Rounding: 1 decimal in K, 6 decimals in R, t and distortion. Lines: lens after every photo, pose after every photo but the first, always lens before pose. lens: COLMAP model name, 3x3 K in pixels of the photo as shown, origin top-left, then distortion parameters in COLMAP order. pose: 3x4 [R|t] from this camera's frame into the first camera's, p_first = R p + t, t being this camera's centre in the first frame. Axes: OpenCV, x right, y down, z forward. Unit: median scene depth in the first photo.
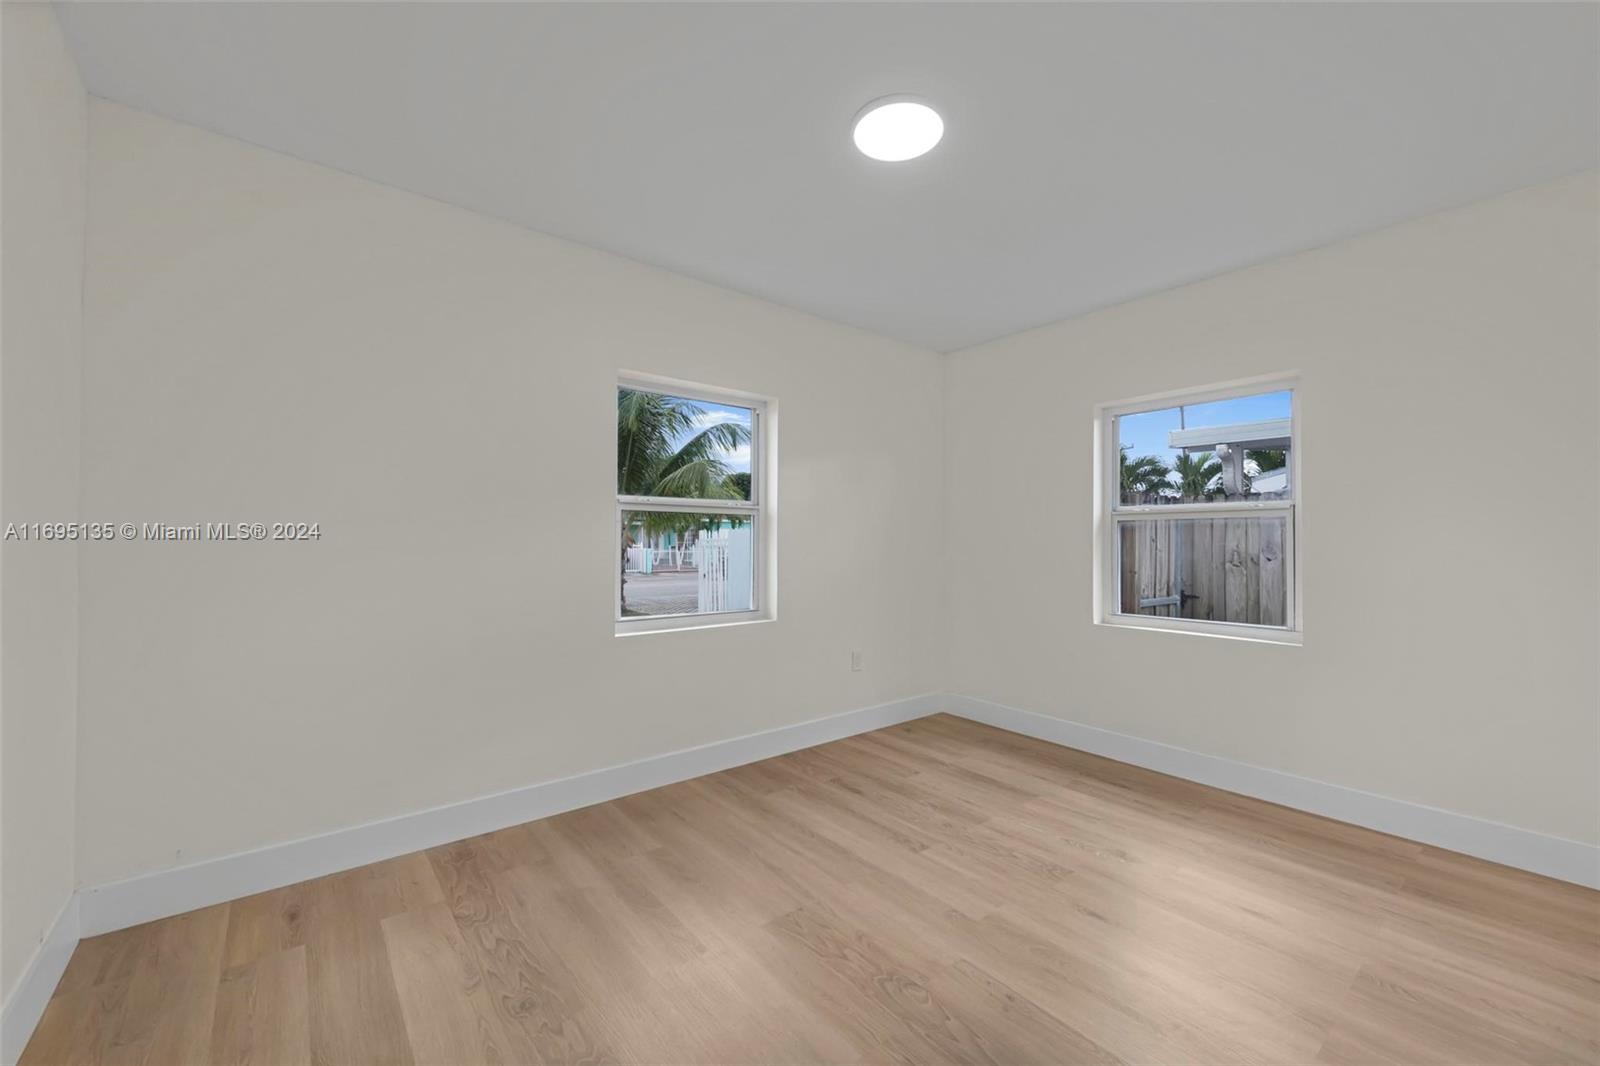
lens RADIAL K [[628.0, 0, 812.9], [0, 628.0, 533.5], [0, 0, 1]] dist [0.010155, -0.001728]
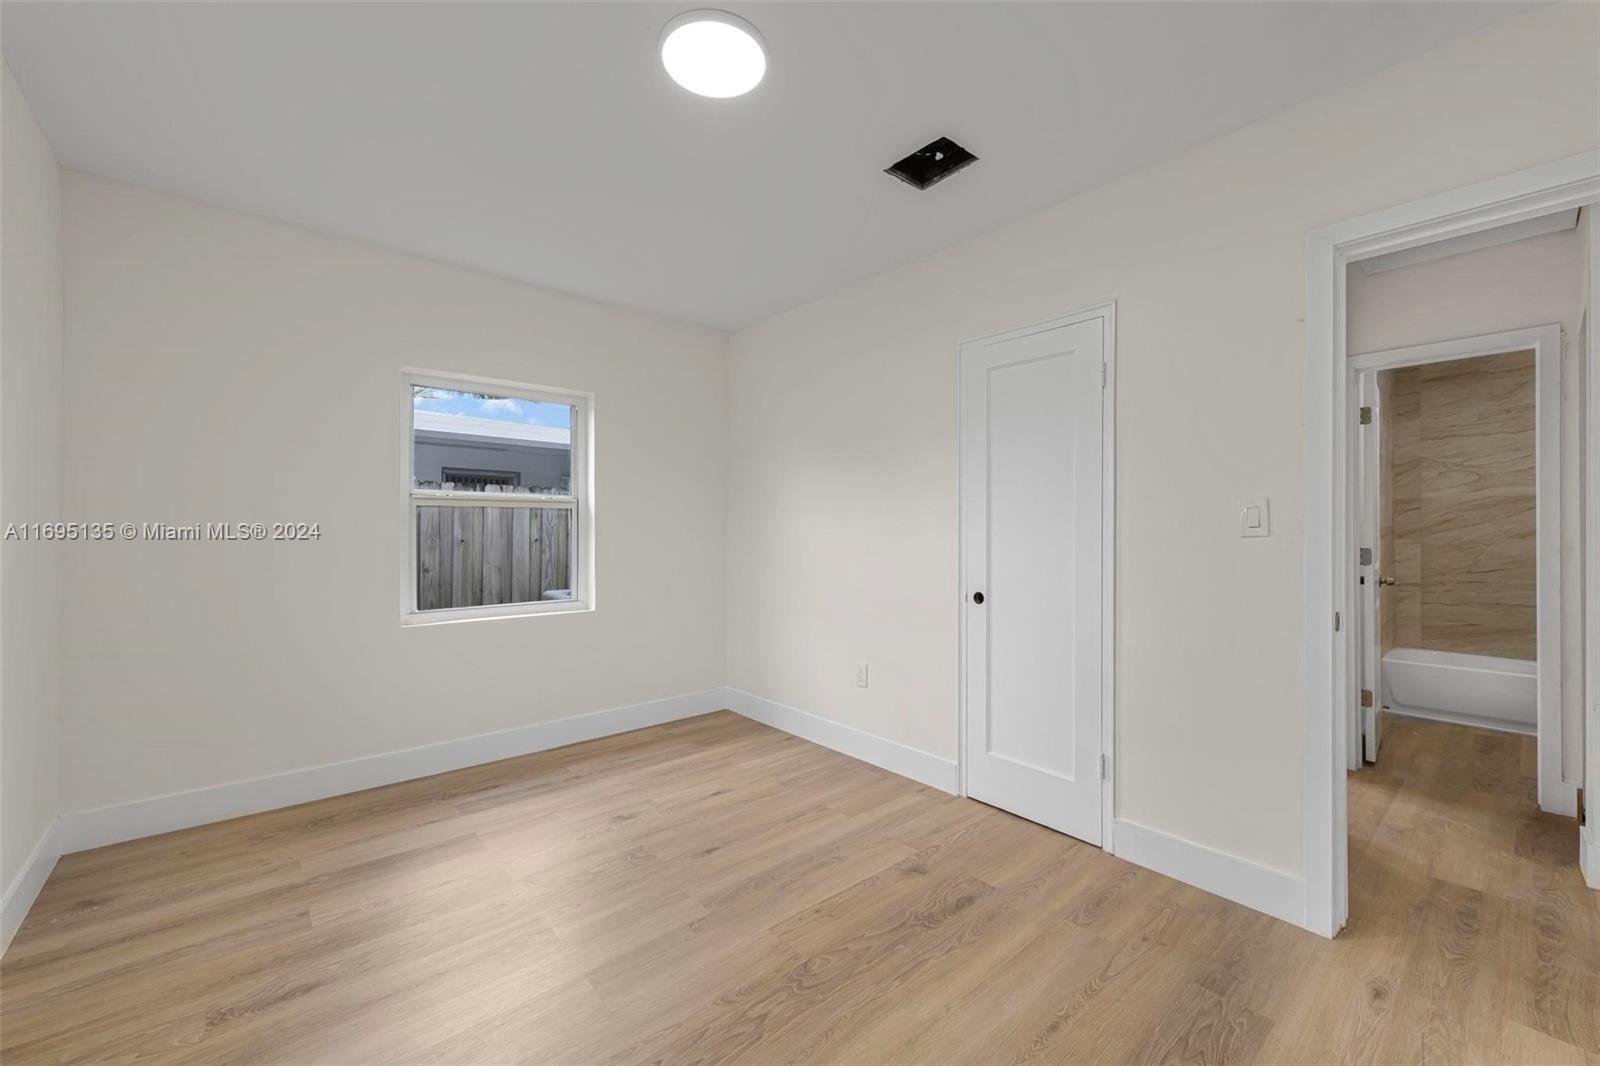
lens RADIAL K [[628.0, 0, 794.3], [0, 628.0, 532.1], [0, 0, 1]] dist [0.010155, -0.001728]
pose [[-0.016094, -0.005052, 0.999858, -0.461241], [-0.013170, 0.999902, 0.004840, 0.006401], [-0.999784, -0.013090, -0.016159, 0.563749]]
